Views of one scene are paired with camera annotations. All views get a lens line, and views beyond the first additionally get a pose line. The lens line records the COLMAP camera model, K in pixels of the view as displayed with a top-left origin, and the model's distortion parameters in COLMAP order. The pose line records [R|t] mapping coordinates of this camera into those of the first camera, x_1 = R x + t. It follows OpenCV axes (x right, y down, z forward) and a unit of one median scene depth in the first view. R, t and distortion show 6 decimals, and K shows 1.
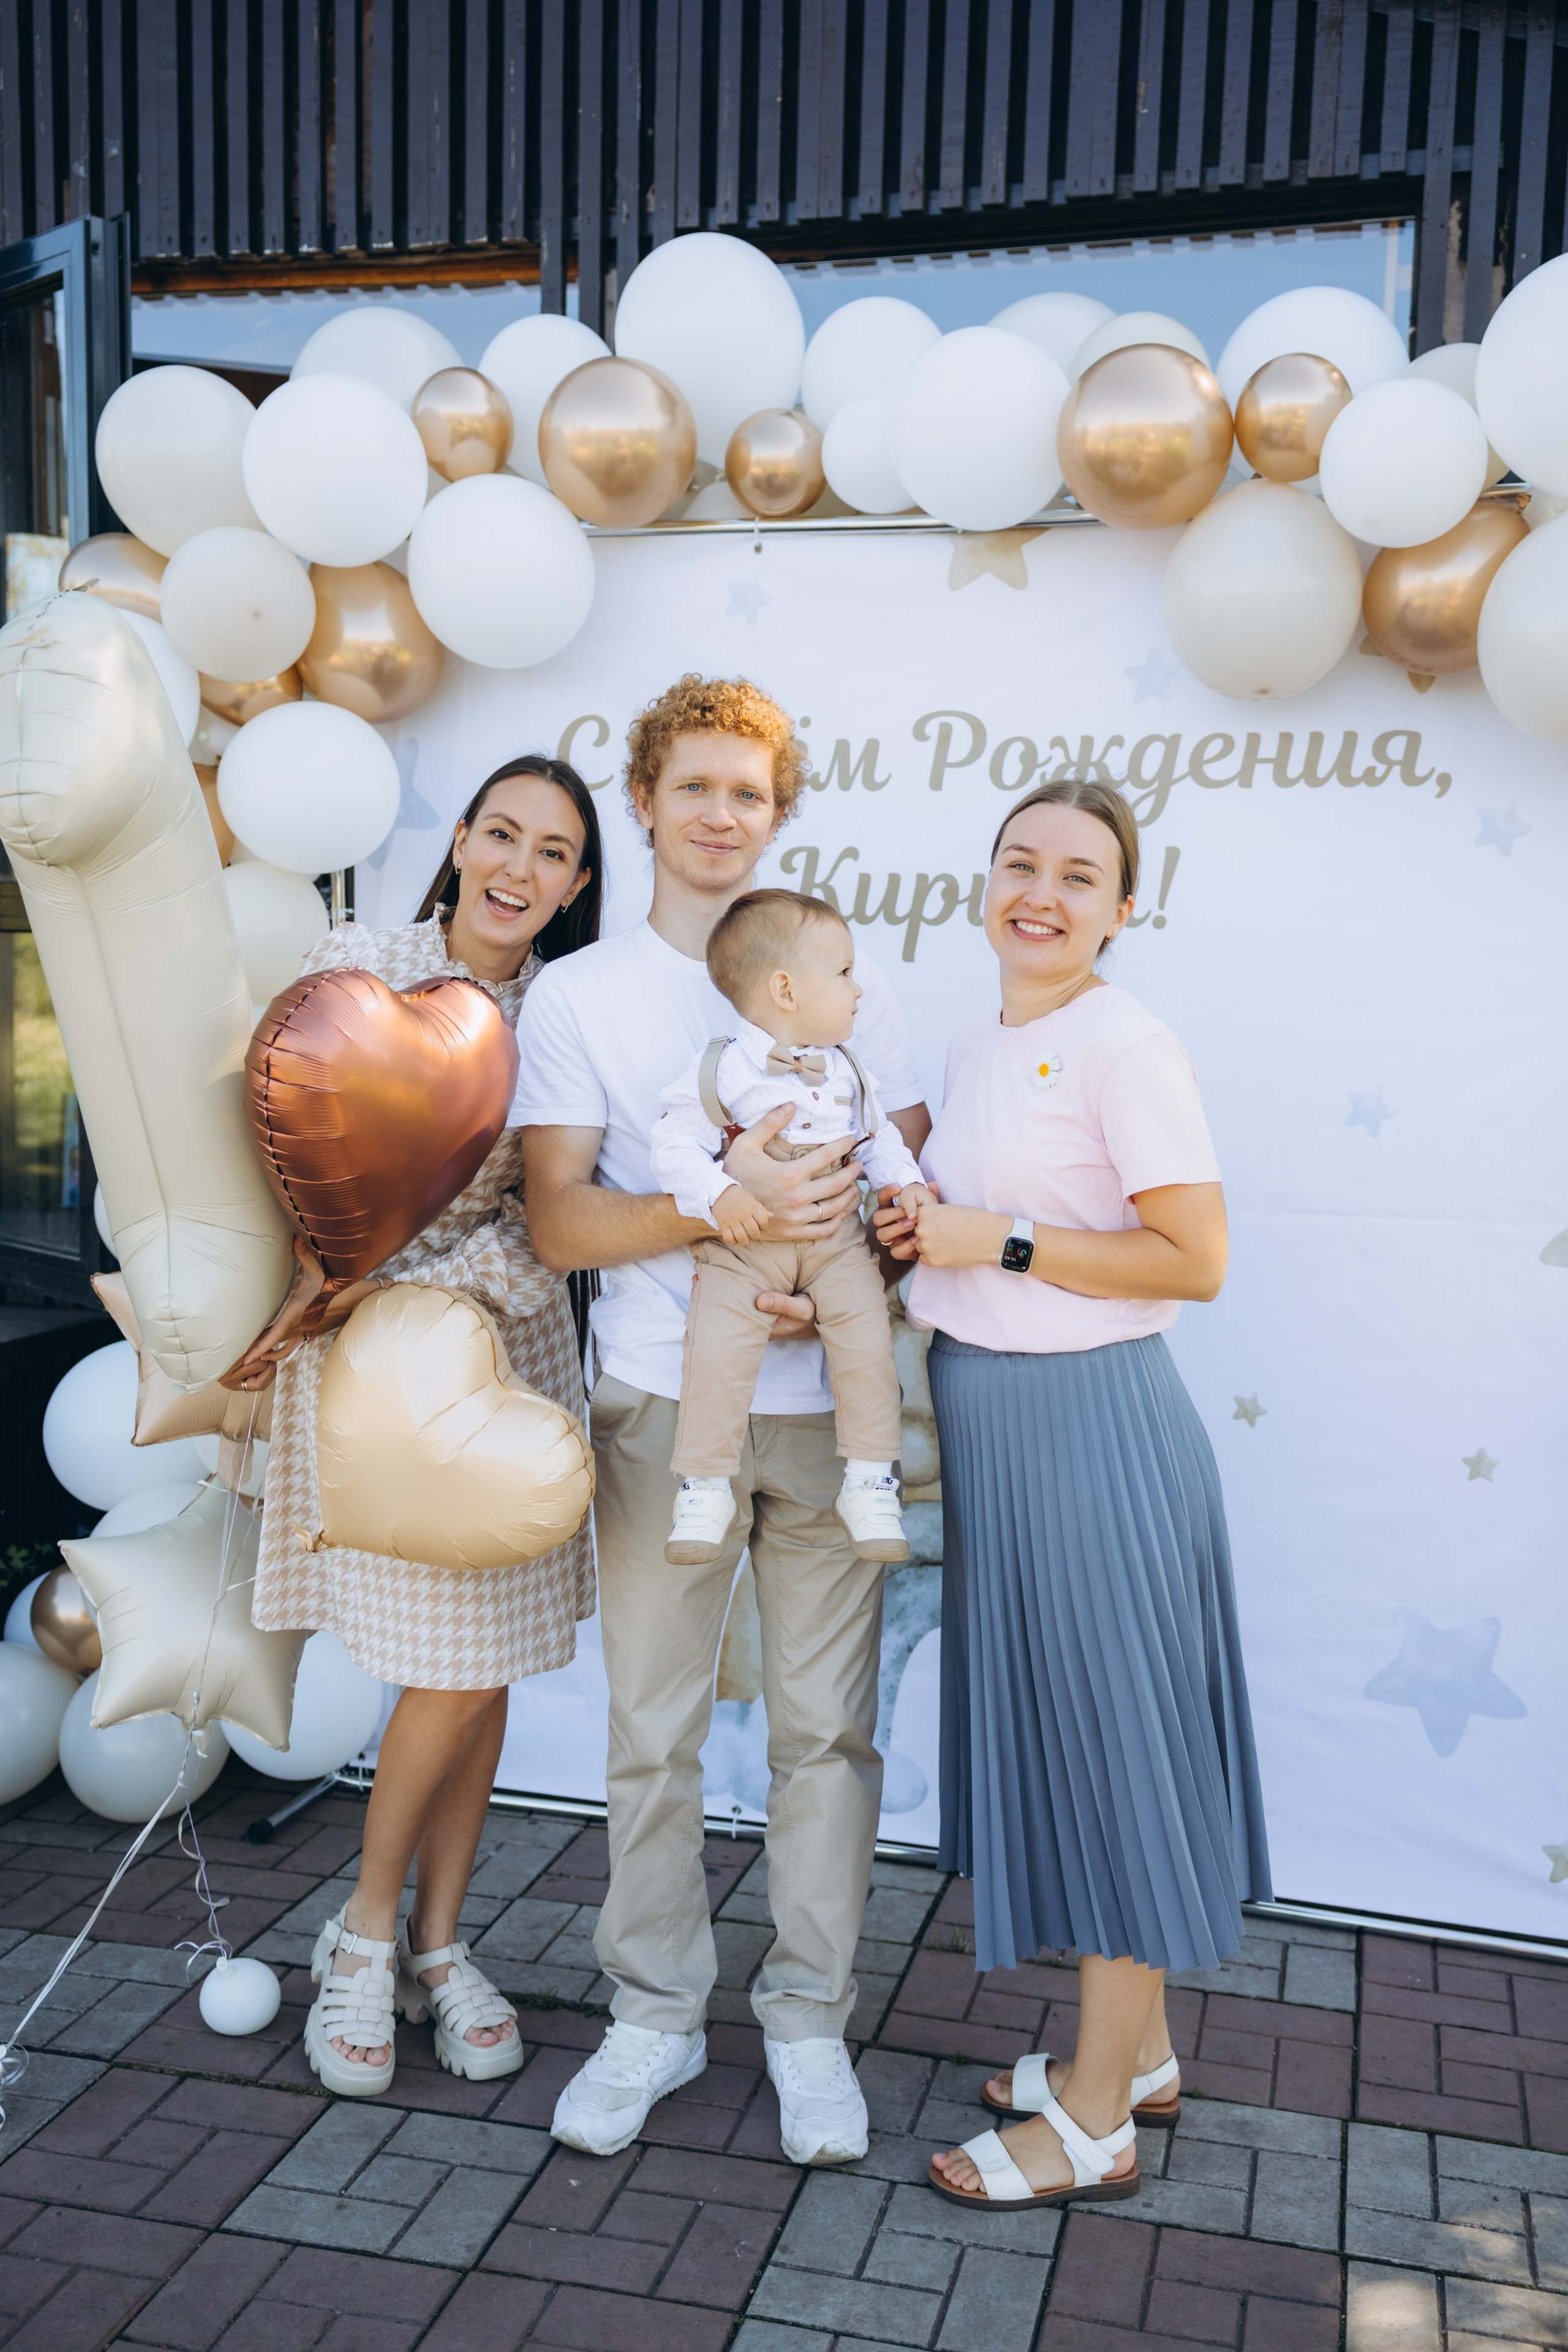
lens RADIAL K [[2263.1, 0, 777.8], [0, 2263.1, 1196.0], [0, 0, 1]] dist [0.063662, 0.000000]
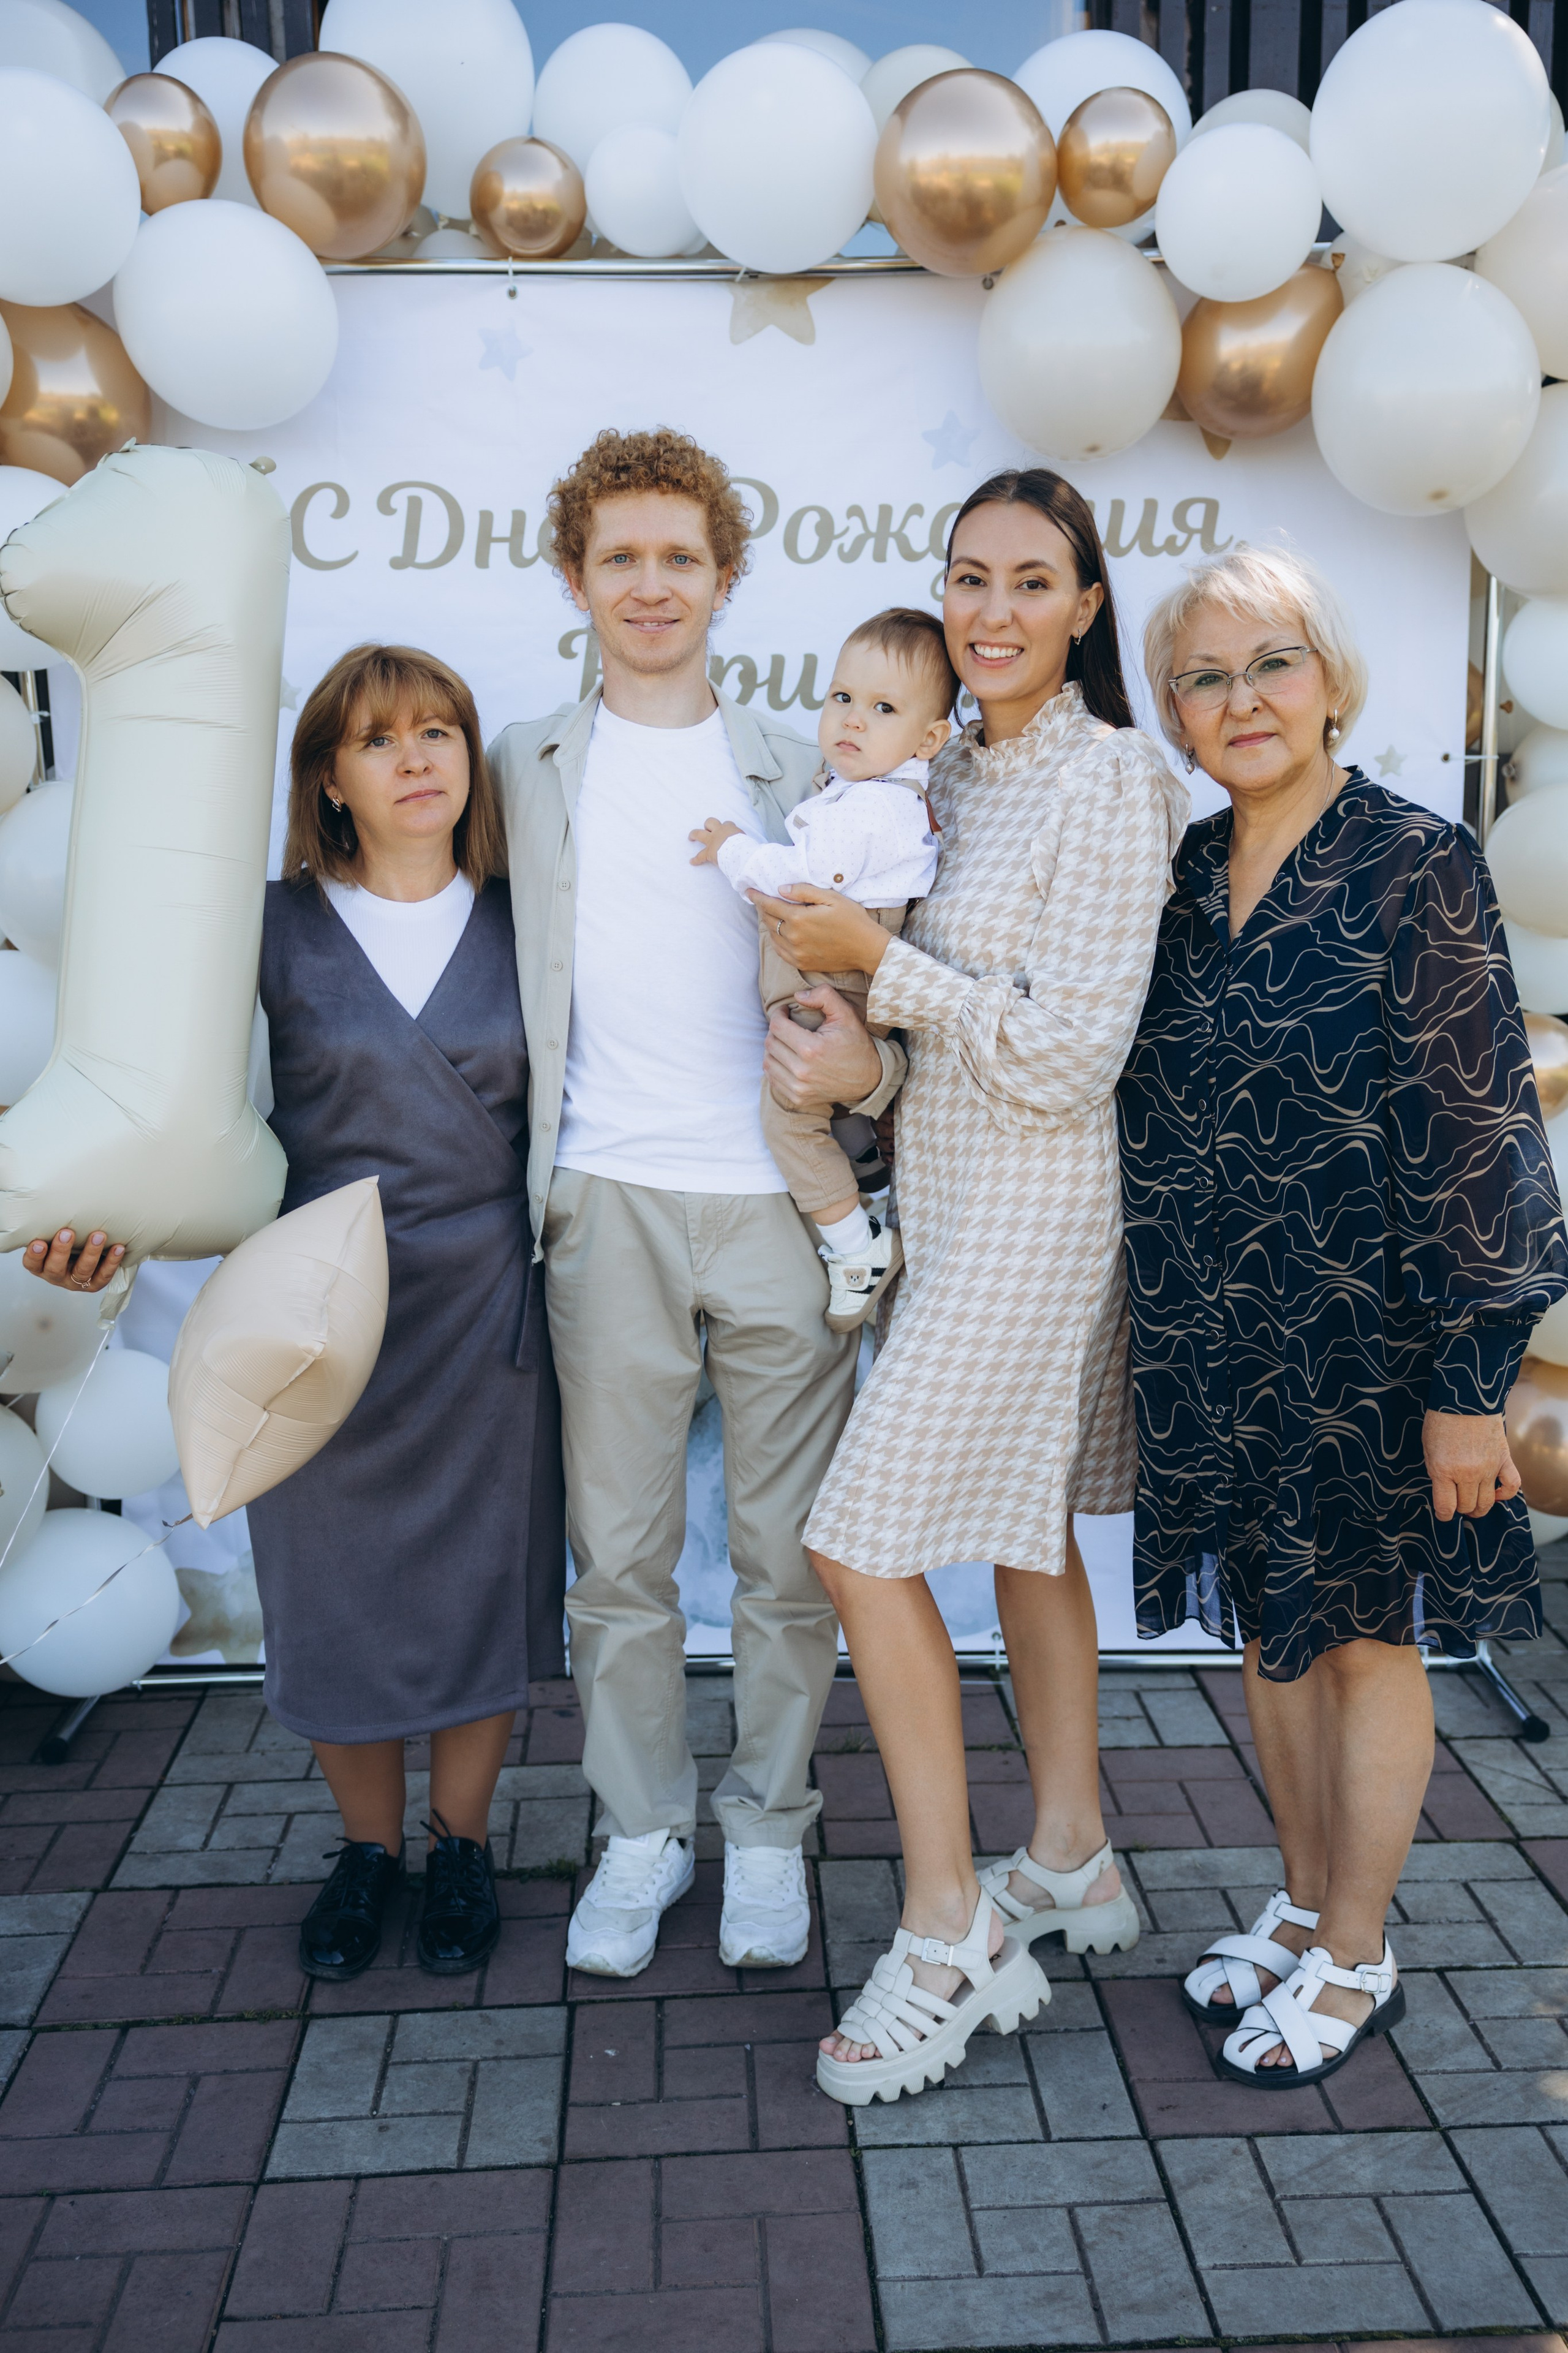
lens RADIAL K [[2263.9, 0, 793.8], [0, 2263.9, 1192.4], [0, 0, 1]] dist [0.063662, 0.000000]
pose [[0.952968, -0.091336, 0.288979, -0.209209], [0.064475, 0.992779, 0.101160, -0.014777], [-0.296132, -0.077771, 0.951976, 0.077016]]
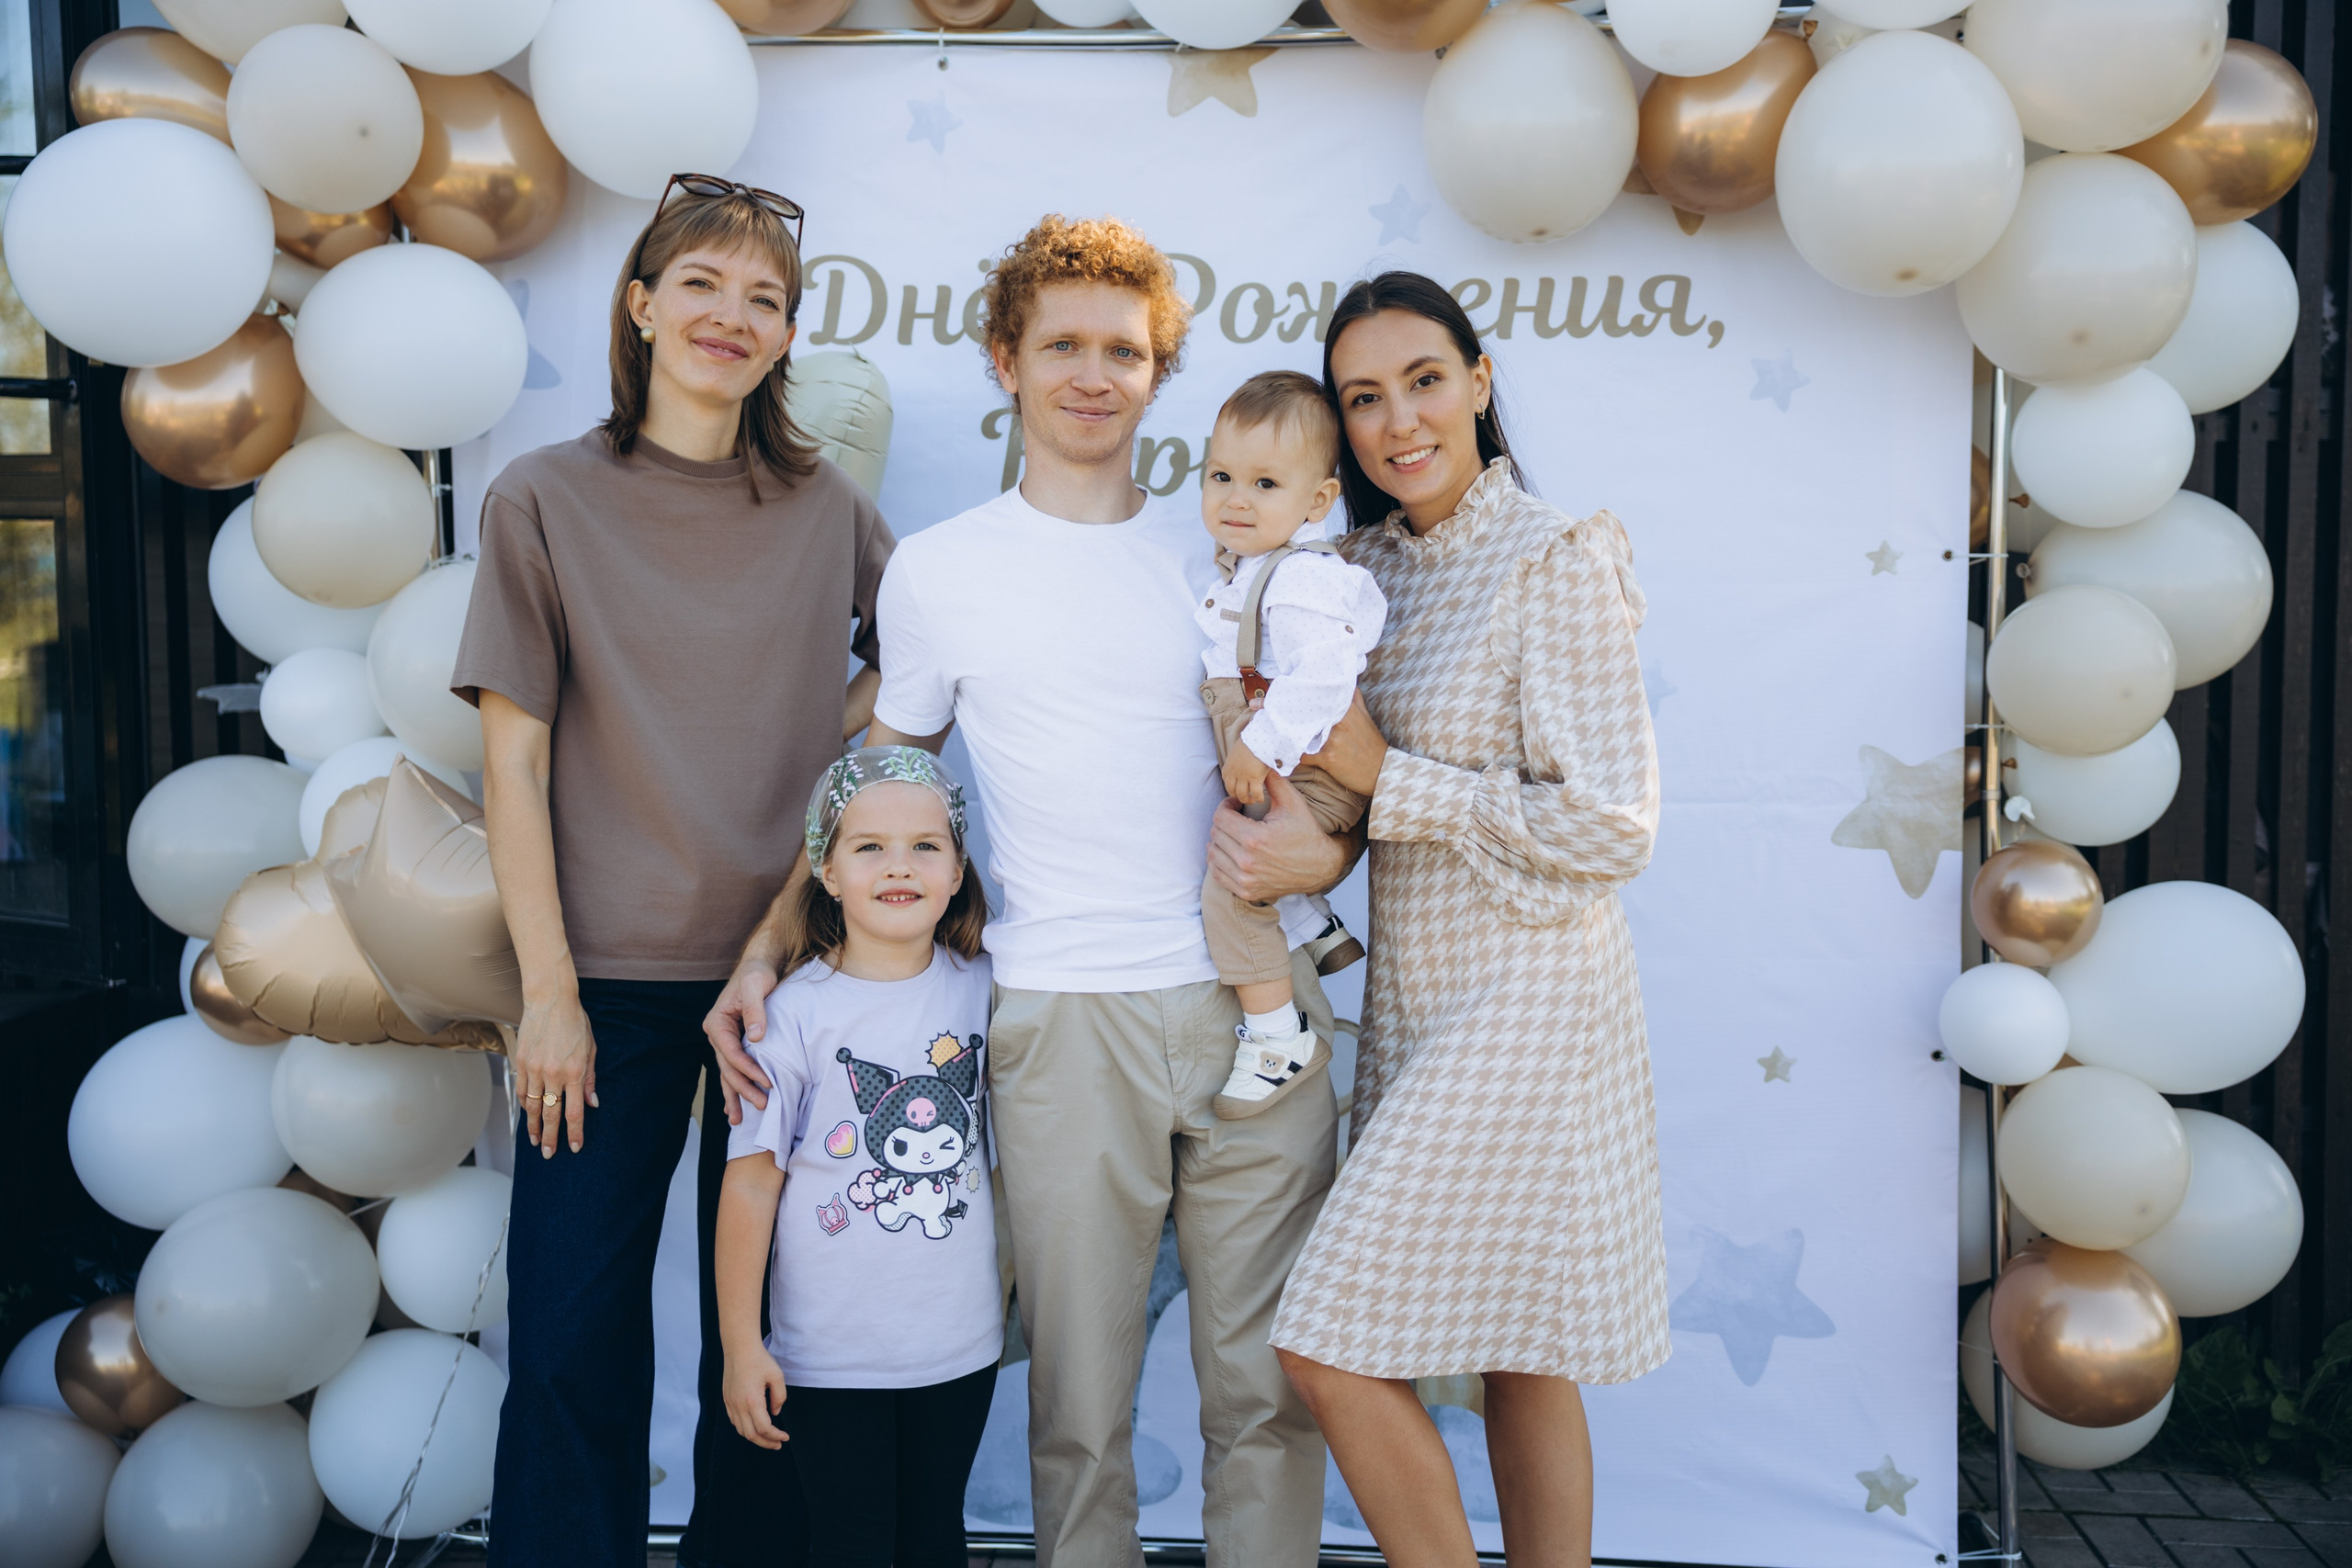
lens RADIAL K [[2685.2, 0, 1175.0], [0, 2685.2, 790.2], [0, 0, 1]] dist [0.167964, 0.000000]
pose [[0.978646, -0.036976, 0.202201, -0.151294], [0.039397, 0.999192, -0.007961, 0.005165], [-0.201743, 0.015757, 0.979312, -0.035172]]
